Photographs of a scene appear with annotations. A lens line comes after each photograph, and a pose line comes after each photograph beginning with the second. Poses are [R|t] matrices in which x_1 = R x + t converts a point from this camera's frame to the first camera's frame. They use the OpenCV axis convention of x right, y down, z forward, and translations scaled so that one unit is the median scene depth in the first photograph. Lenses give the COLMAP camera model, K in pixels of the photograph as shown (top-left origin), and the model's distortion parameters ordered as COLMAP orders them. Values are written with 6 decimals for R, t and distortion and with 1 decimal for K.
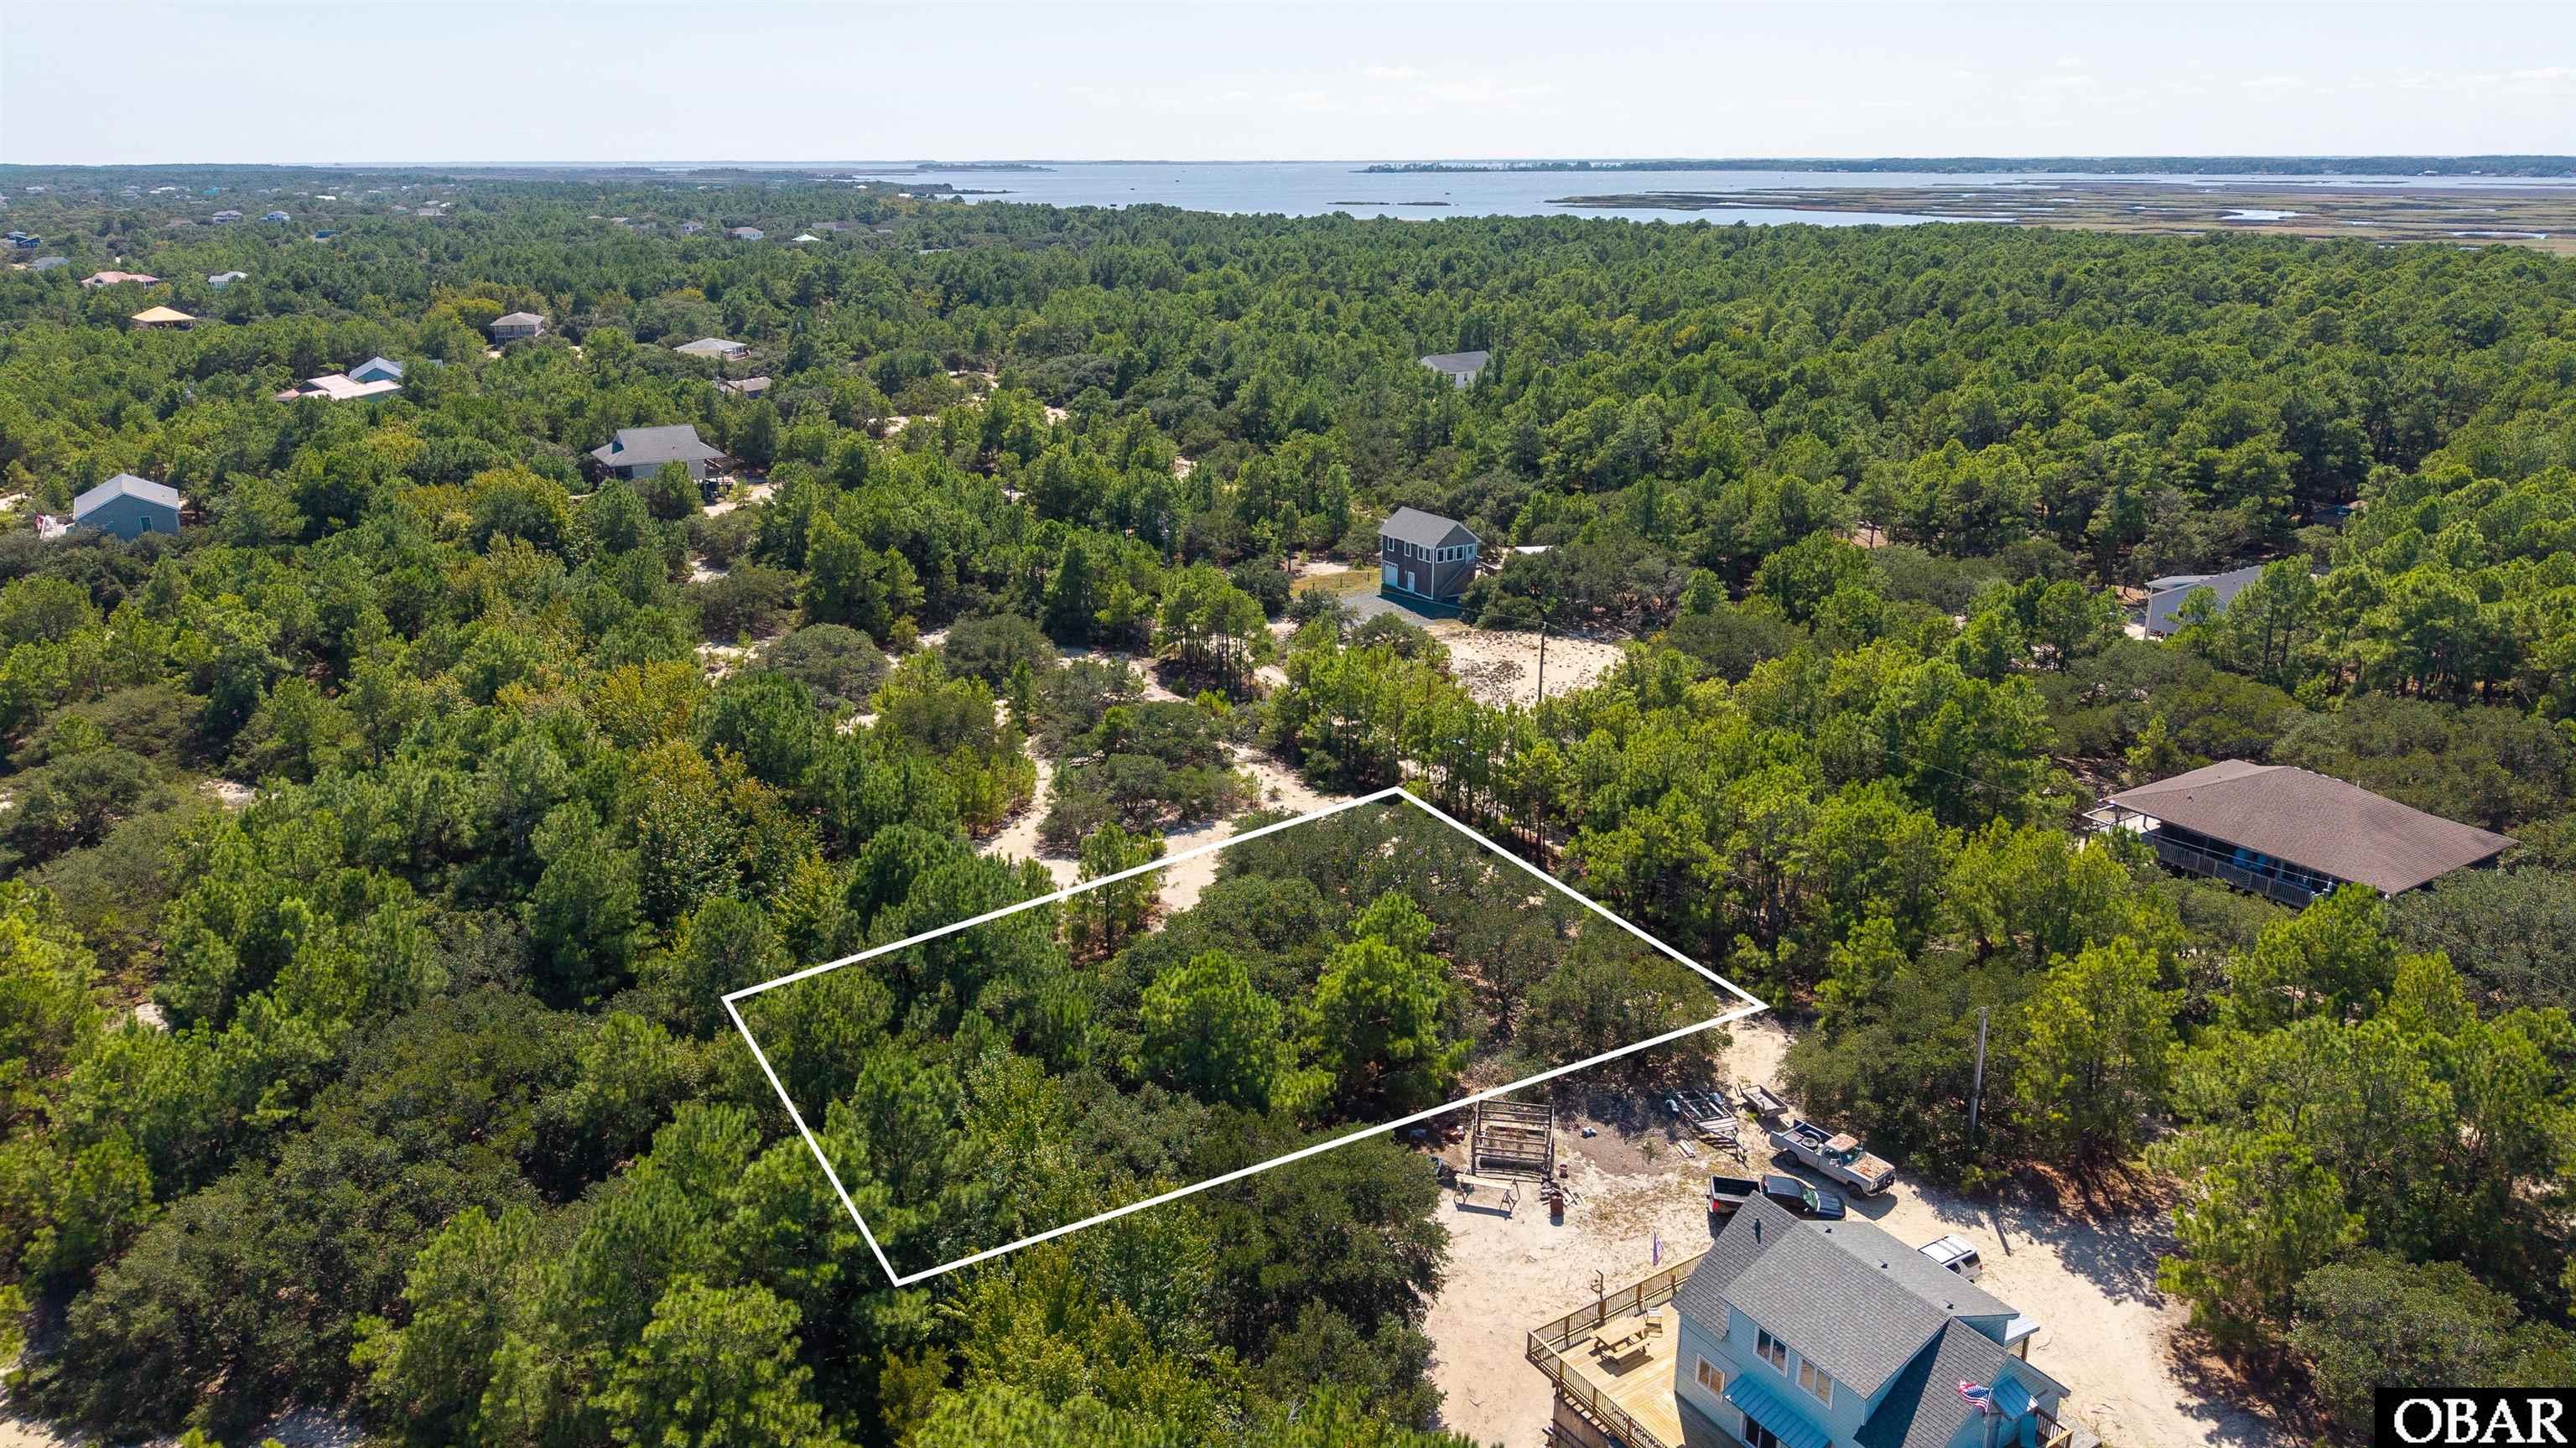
lens RADIAL K [[1716.4, 0, 1286.1], [0, 1716.4, 722.1], [0, 0, 1]] dist [0.037883, -0.044558]
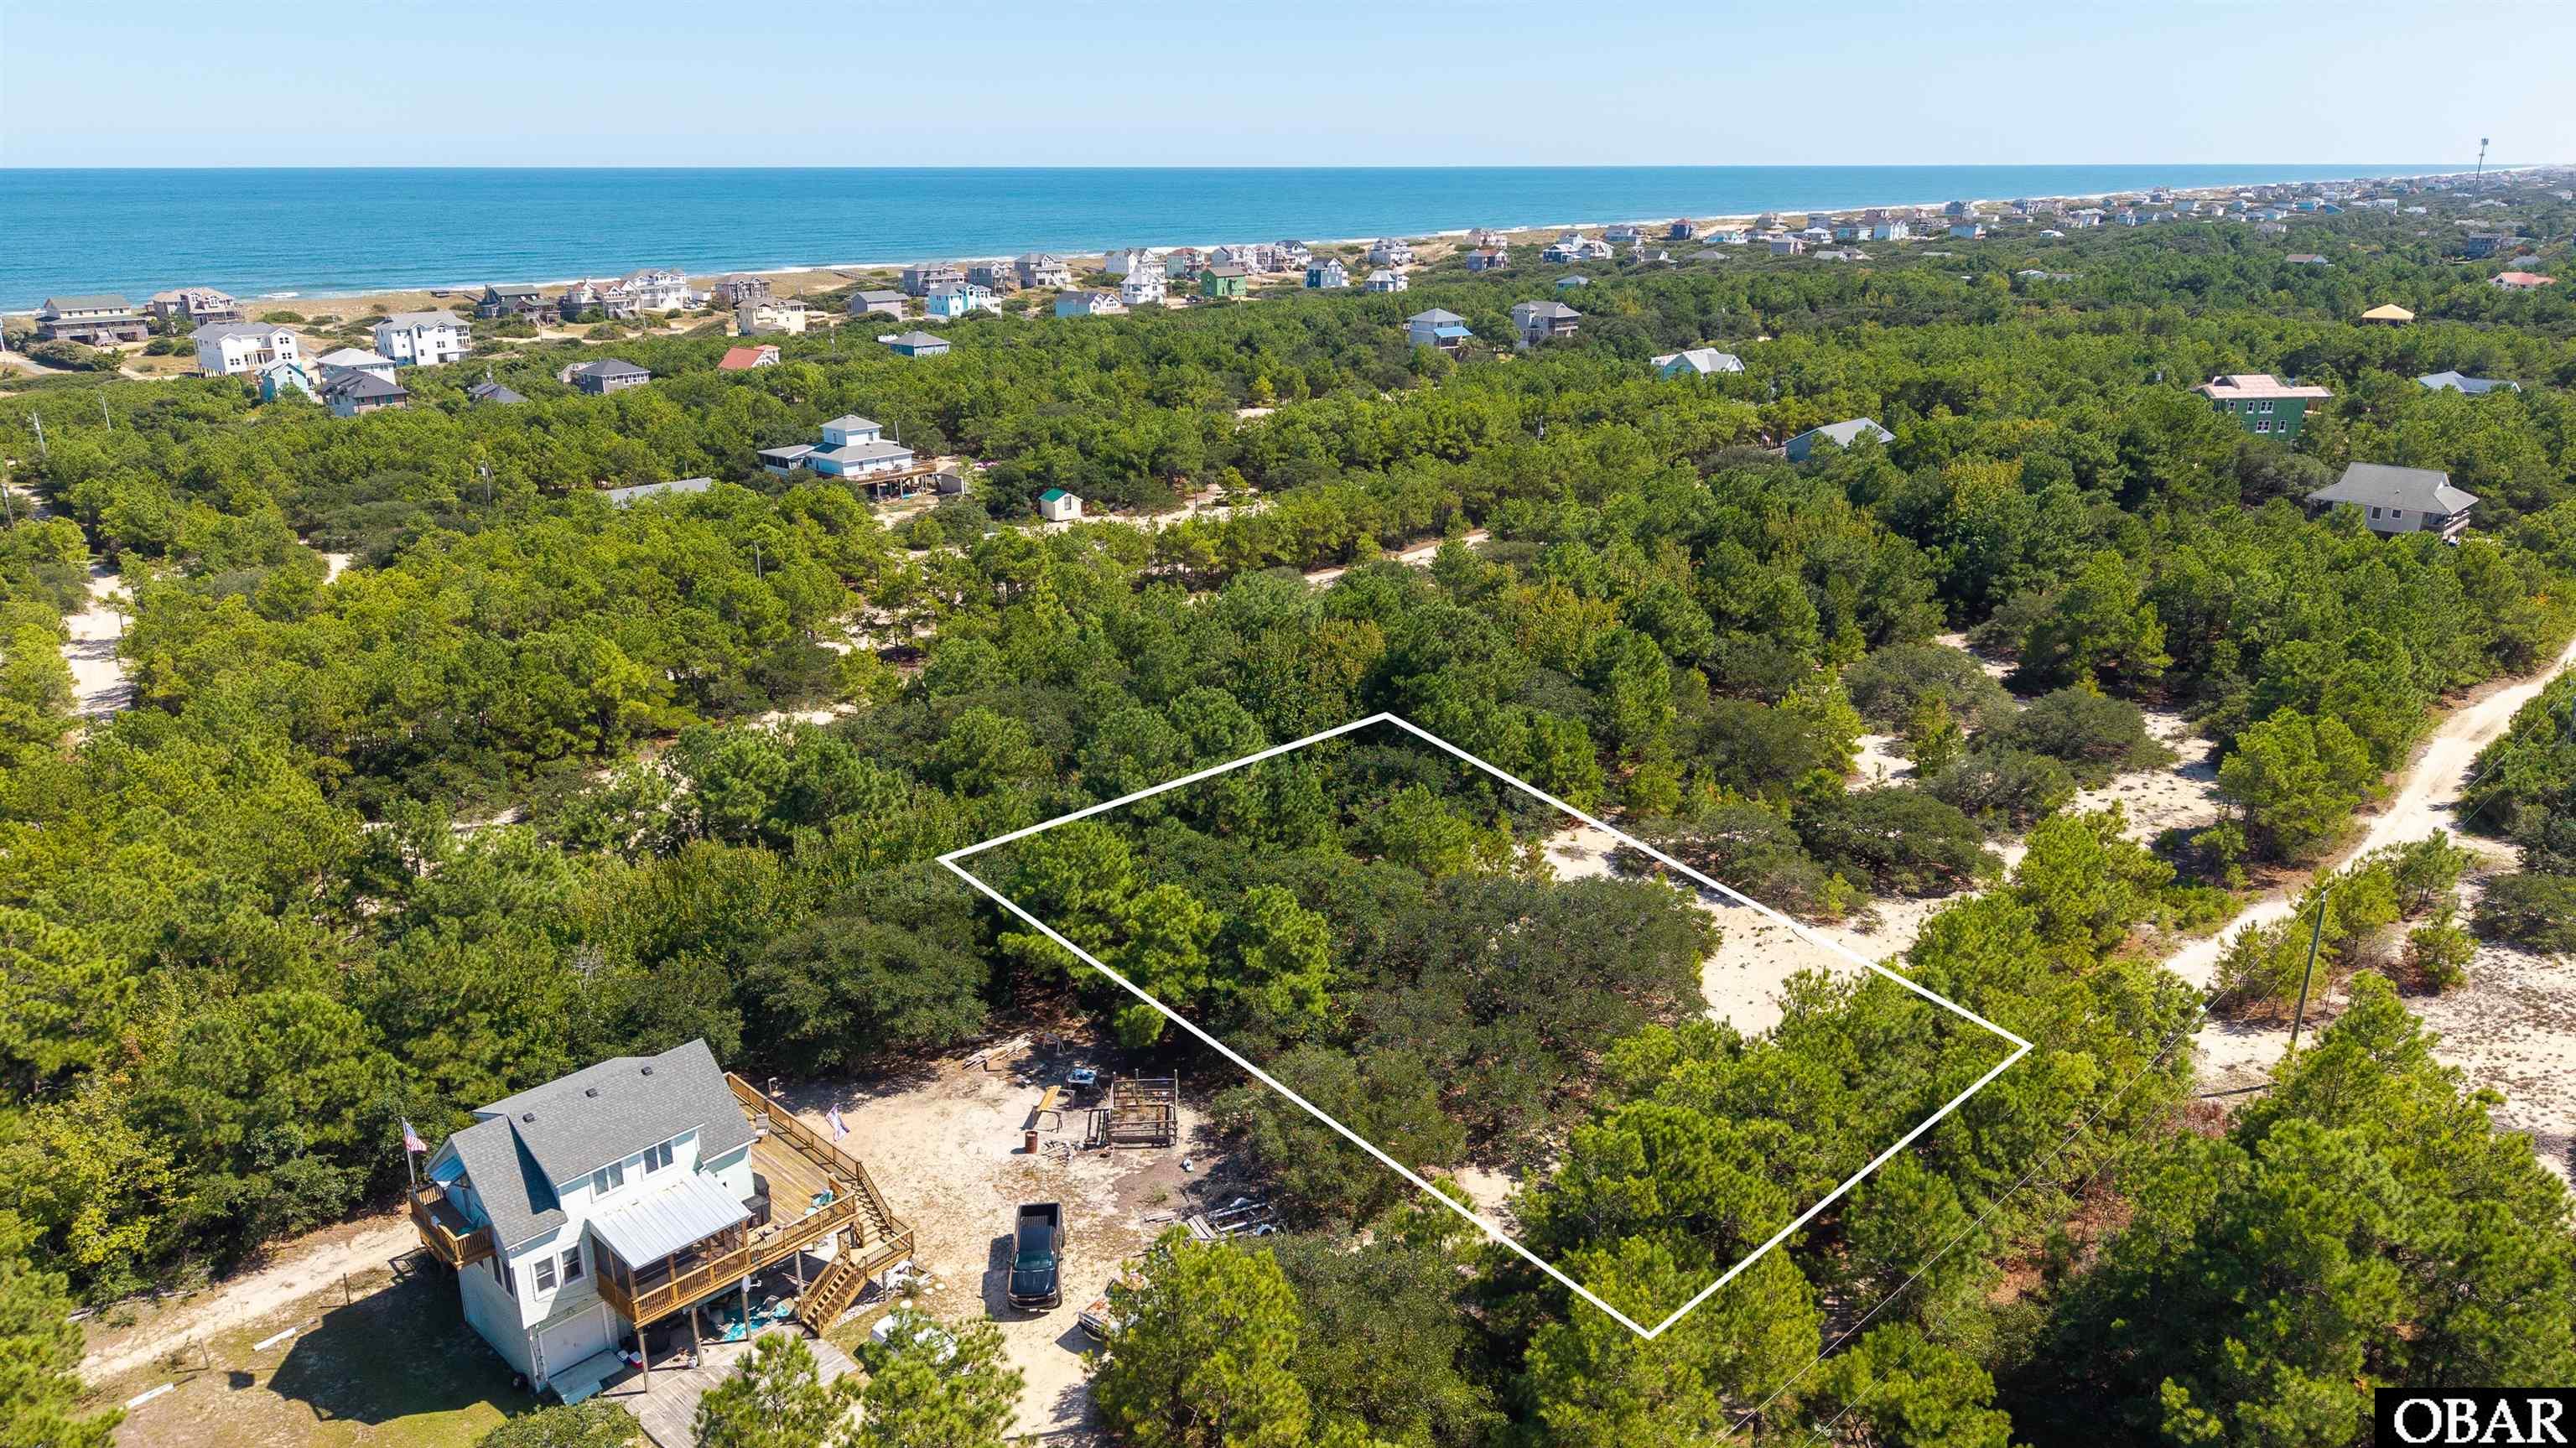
lens RADIAL K [[1711.7, 0, 1287.7], [0, 1711.7, 726.3], [0, 0, 1]] dist [0.032368, -0.041357]
pose [[0.225647, 0.303694, -0.925664, 0.461778], [-0.300302, 0.925584, 0.230464, -0.106819], [0.926770, 0.225975, 0.300055, 0.320403]]
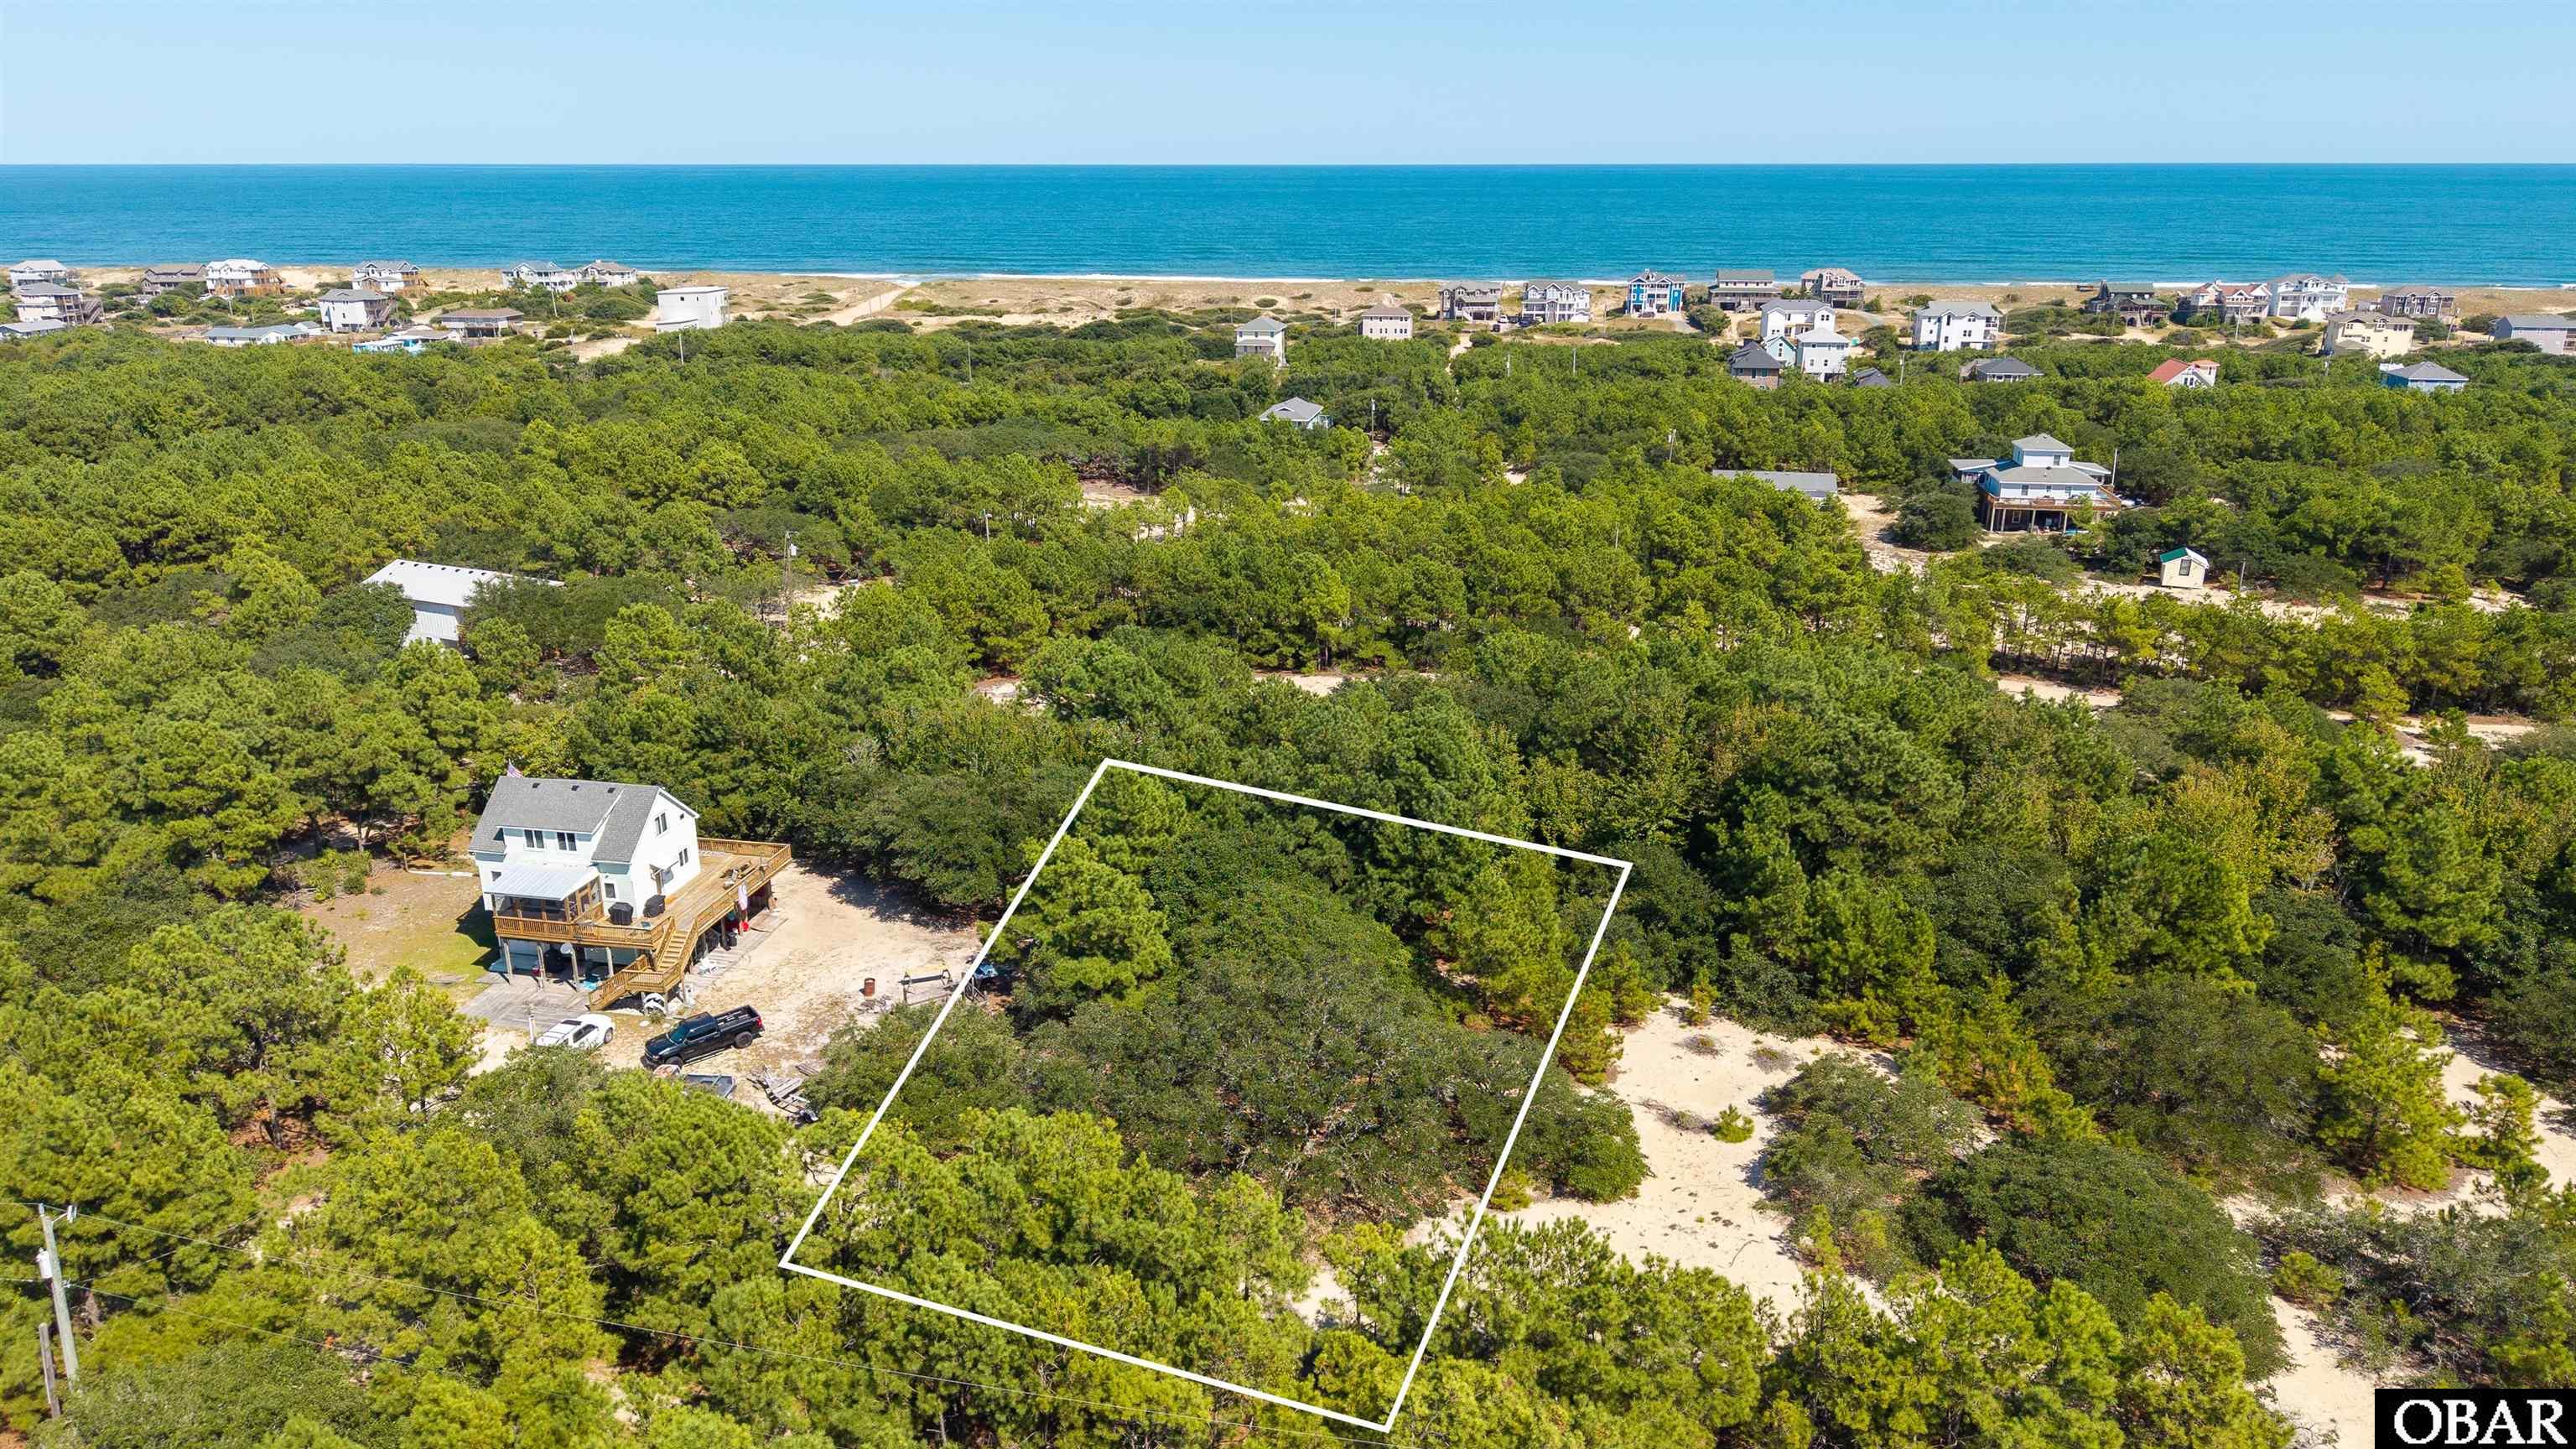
lens RADIAL K [[1716.5, 0, 1286.1], [0, 1716.5, 722.6], [0, 0, 1]] dist [0.037883, -0.044558]
pose [[-0.702619, 0.221230, -0.676302, 0.314802], [-0.219695, 0.836561, 0.501897, -0.243597], [0.676802, 0.501222, -0.539181, 0.746917]]
